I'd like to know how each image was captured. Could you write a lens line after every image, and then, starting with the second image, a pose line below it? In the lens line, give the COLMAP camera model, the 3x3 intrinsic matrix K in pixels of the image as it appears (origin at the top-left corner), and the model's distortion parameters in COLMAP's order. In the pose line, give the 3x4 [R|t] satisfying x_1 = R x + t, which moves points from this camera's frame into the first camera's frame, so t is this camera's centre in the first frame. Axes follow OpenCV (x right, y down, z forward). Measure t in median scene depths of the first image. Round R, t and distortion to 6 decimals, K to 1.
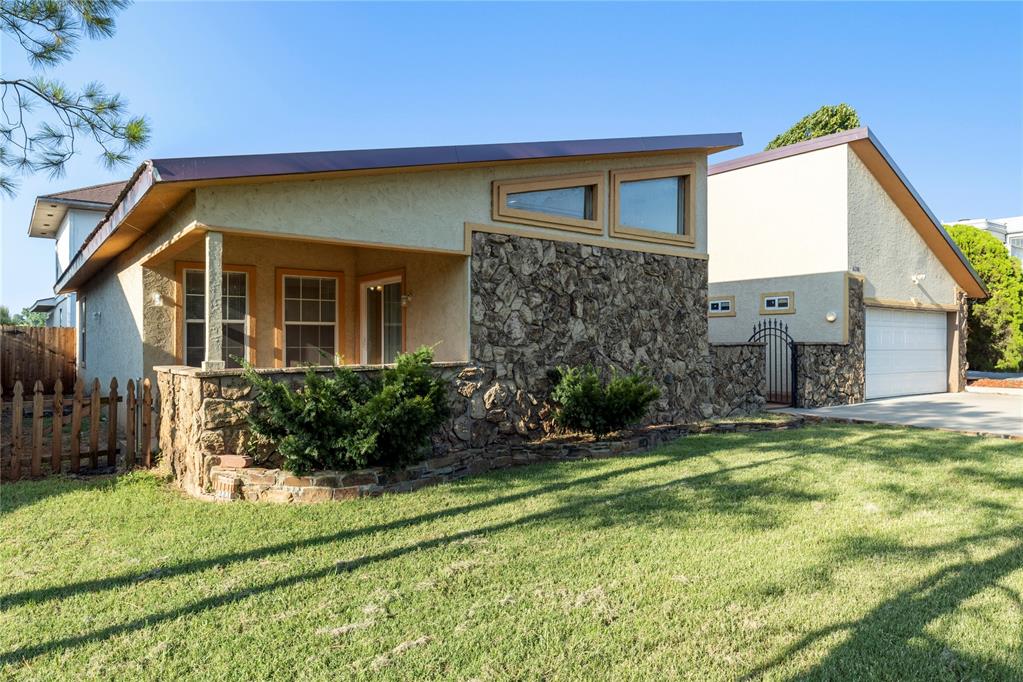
lens RADIAL K [[720.1, 0, 515.3], [0, 720.1, 349.0], [0, 0, 1]] dist [-0.001581, -0.000547]
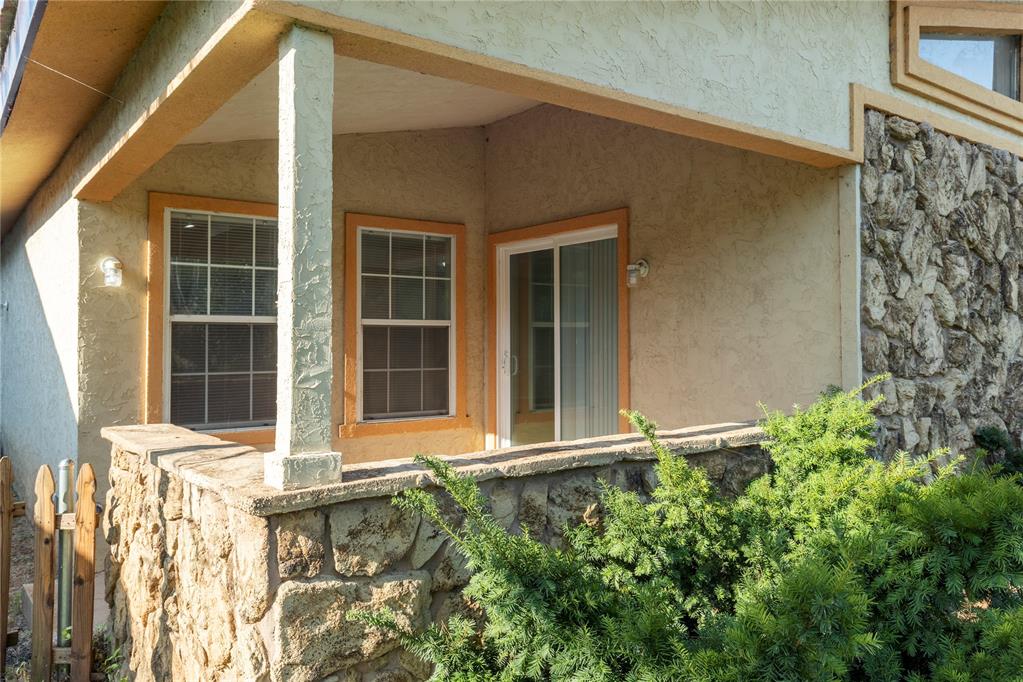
lens RADIAL K [[831.6, 0, 508.6], [0, 831.6, 332.7], [0, 0, 1]] dist [-0.001965, 0.004526]
pose [[0.999993, 0.000797, -0.003744, -0.254559], [-0.000870, 0.999808, -0.019594, -0.020740], [0.003727, 0.019597, 0.999801, 0.496840]]
